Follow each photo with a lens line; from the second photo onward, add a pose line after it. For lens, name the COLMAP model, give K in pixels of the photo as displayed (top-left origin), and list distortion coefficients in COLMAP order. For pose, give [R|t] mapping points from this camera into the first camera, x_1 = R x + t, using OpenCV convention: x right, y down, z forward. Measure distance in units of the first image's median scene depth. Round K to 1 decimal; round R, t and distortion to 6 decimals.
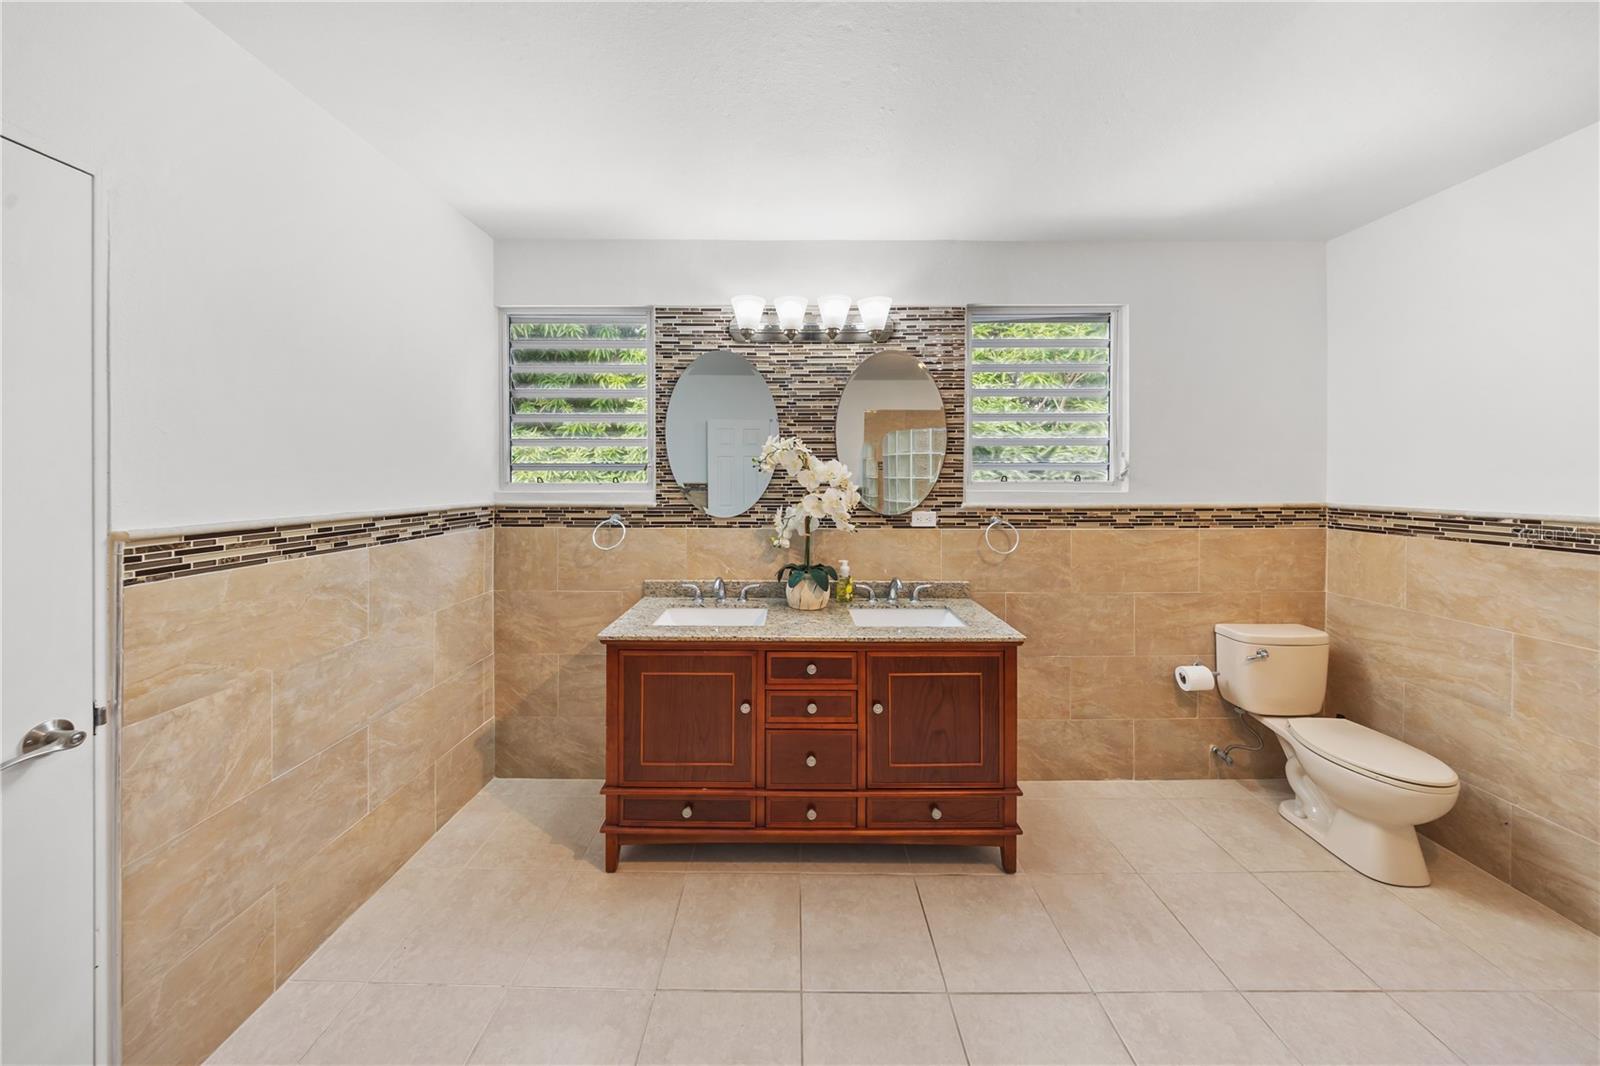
lens RADIAL K [[480.5, 0, 794.2], [0, 480.5, 477.6], [0, 0, 1]] dist [-0.001368, -0.000145]
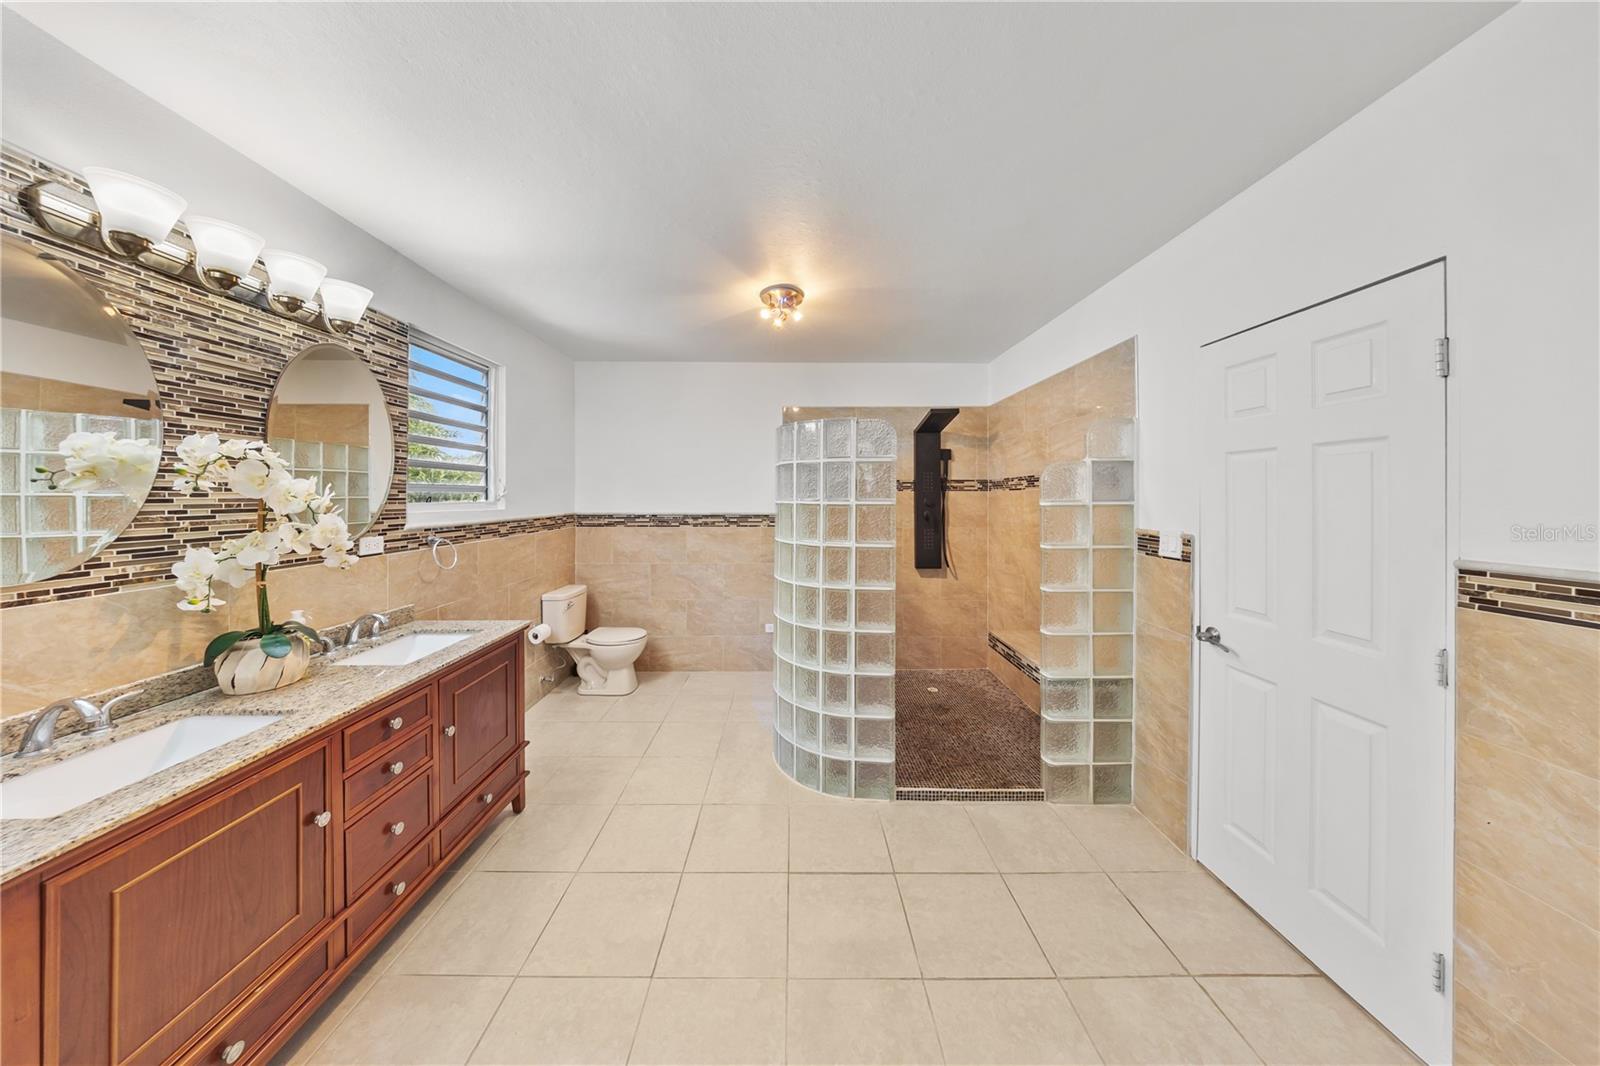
lens RADIAL K [[480.5, 0, 791.5], [0, 480.5, 496.0], [0, 0, 1]] dist [-0.001368, -0.000145]
pose [[-0.003535, -0.000108, 0.999994, -0.625434], [0.001117, 0.999999, 0.000112, -0.004939], [-0.999993, 0.001117, -0.003535, 0.223013]]
